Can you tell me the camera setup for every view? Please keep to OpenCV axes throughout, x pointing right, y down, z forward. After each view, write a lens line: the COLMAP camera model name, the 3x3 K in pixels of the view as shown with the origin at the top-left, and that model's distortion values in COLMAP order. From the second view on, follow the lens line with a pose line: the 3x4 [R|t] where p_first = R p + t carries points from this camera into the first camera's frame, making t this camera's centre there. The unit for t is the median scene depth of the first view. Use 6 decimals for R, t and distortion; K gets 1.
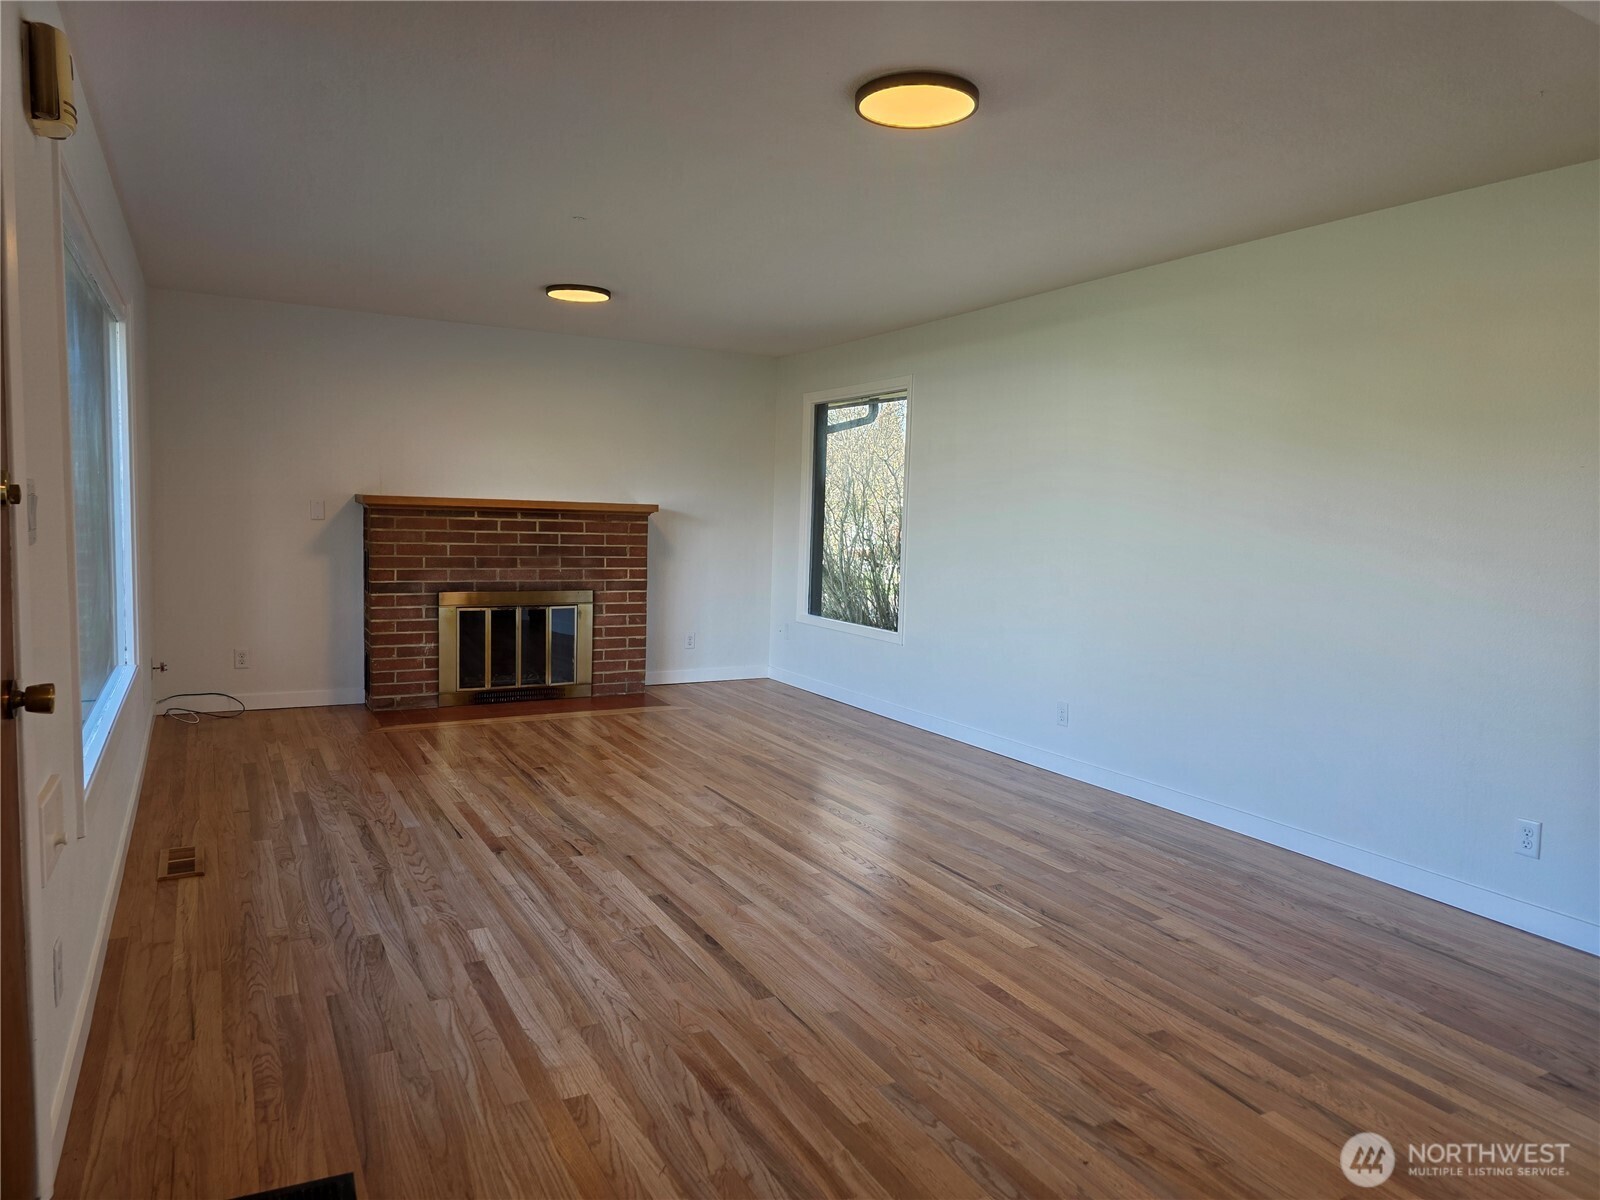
lens RADIAL K [[1067.9, 0, 803.0], [0, 1067.9, 606.4], [0, 0, 1]] dist [0.070385, -0.061901]
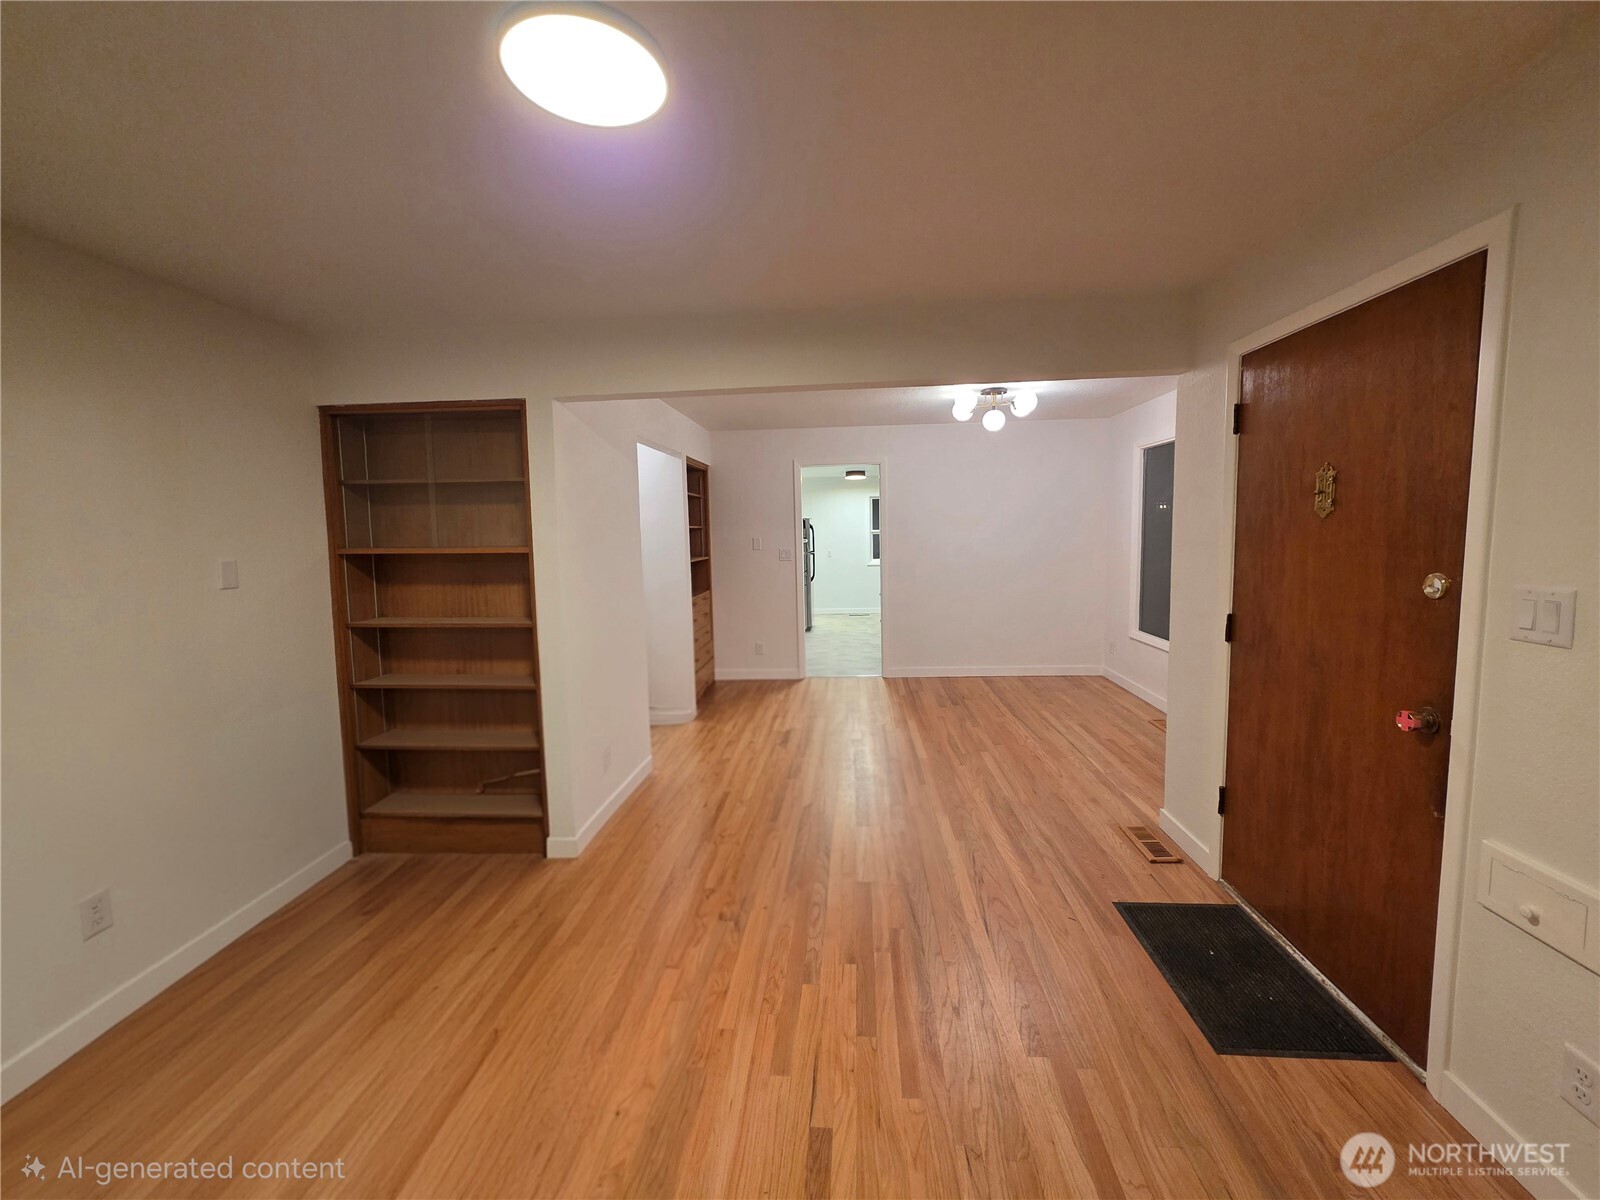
lens RADIAL K [[637.4, 0, 806.6], [0, 637.4, 585.6], [0, 0, 1]] dist [0.002071, -0.000602]
pose [[-0.840636, -0.057352, 0.538555, -0.125731], [0.046335, 0.983116, 0.177020, -0.082586], [-0.539614, 0.173764, -0.823785, 0.592260]]
